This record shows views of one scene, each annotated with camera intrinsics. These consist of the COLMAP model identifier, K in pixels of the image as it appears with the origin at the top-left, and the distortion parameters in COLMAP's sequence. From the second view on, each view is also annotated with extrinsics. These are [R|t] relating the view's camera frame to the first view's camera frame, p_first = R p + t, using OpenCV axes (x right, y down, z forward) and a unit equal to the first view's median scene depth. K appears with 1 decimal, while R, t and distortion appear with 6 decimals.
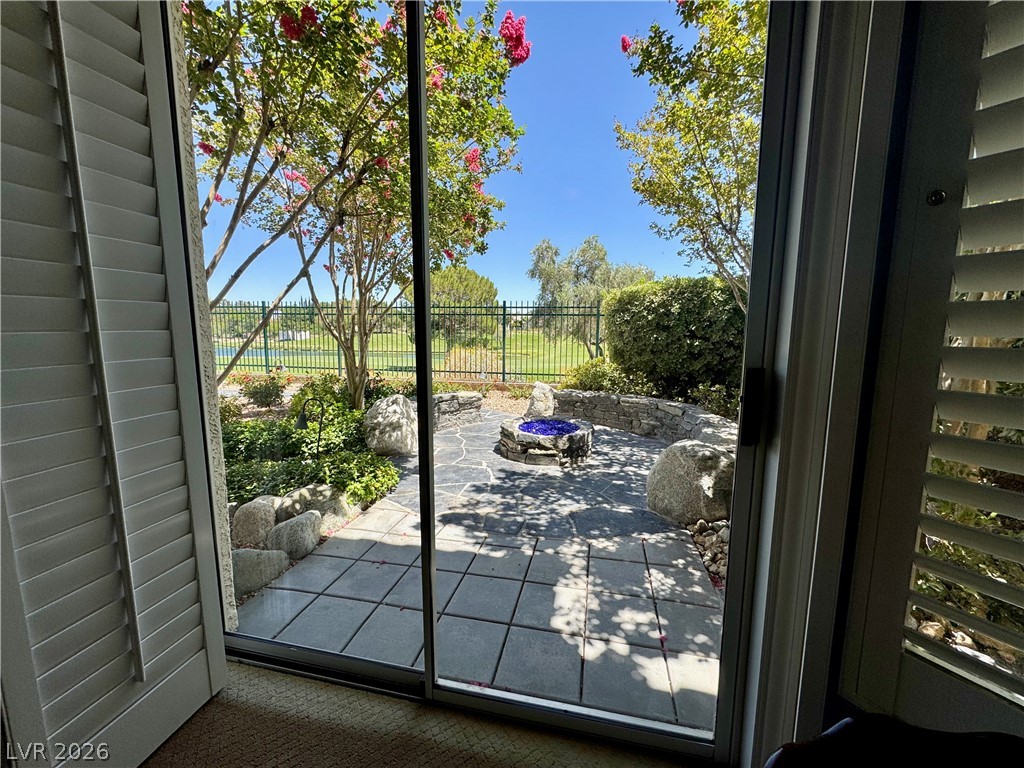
lens RADIAL K [[406.9, 0, 513.5], [0, 406.9, 382.5], [0, 0, 1]] dist [-0.001804, -0.000674]
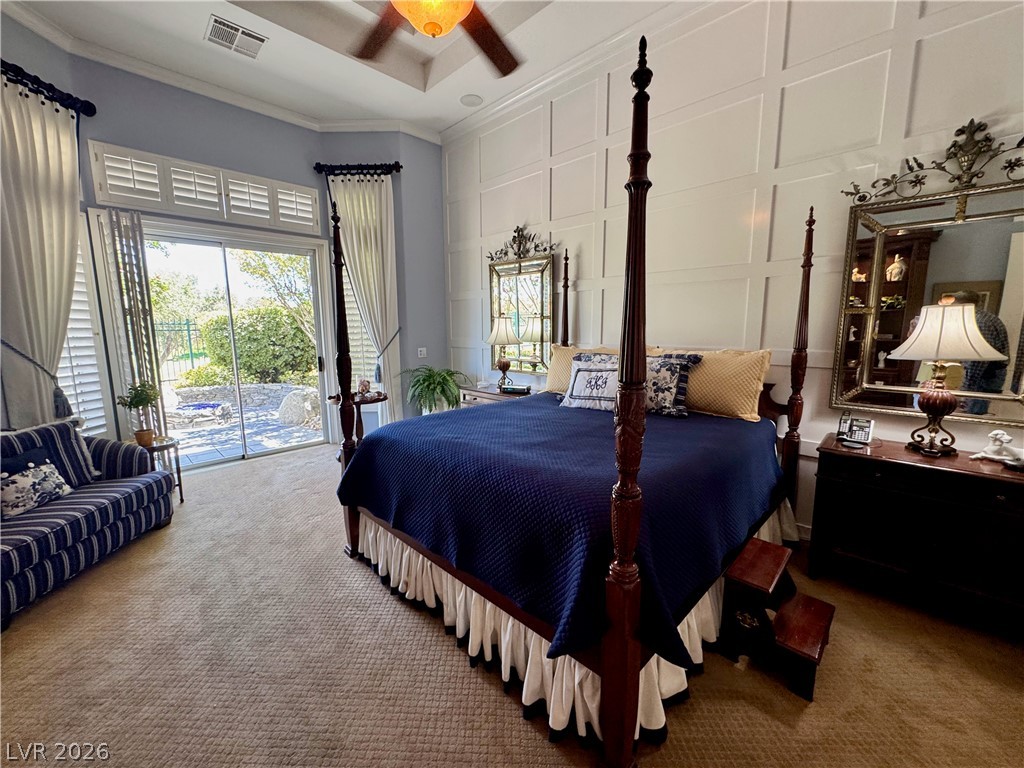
lens RADIAL K [[406.9, 0, 513.5], [0, 406.9, 382.5], [0, 0, 1]] dist [-0.001804, -0.000674]
pose [[0.530229, -0.128215, 0.838104, -0.434563], [0.127210, 0.989341, 0.070872, 0.043267], [-0.838257, 0.069036, 0.540887, -0.671373]]
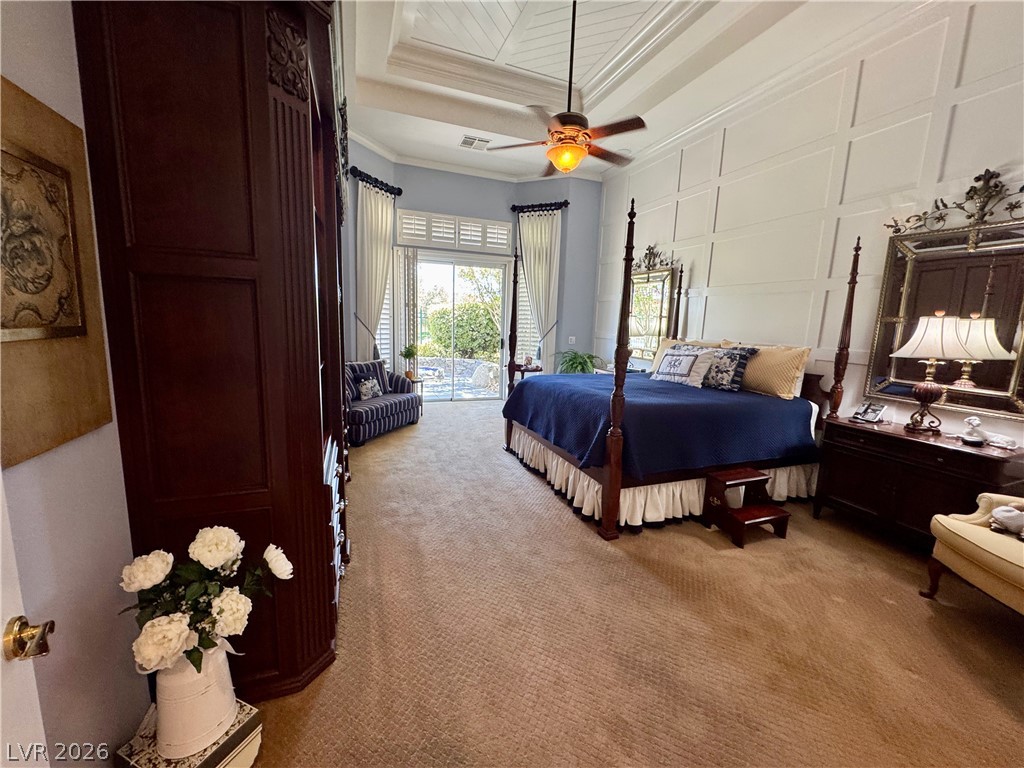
lens RADIAL K [[406.9, 0, 513.5], [0, 406.9, 382.5], [0, 0, 1]] dist [-0.001804, -0.000674]
pose [[0.832025, -0.062356, 0.551223, -0.592280], [0.047376, 0.998019, 0.041389, 0.083331], [-0.552712, -0.008322, 0.833331, -0.929339]]
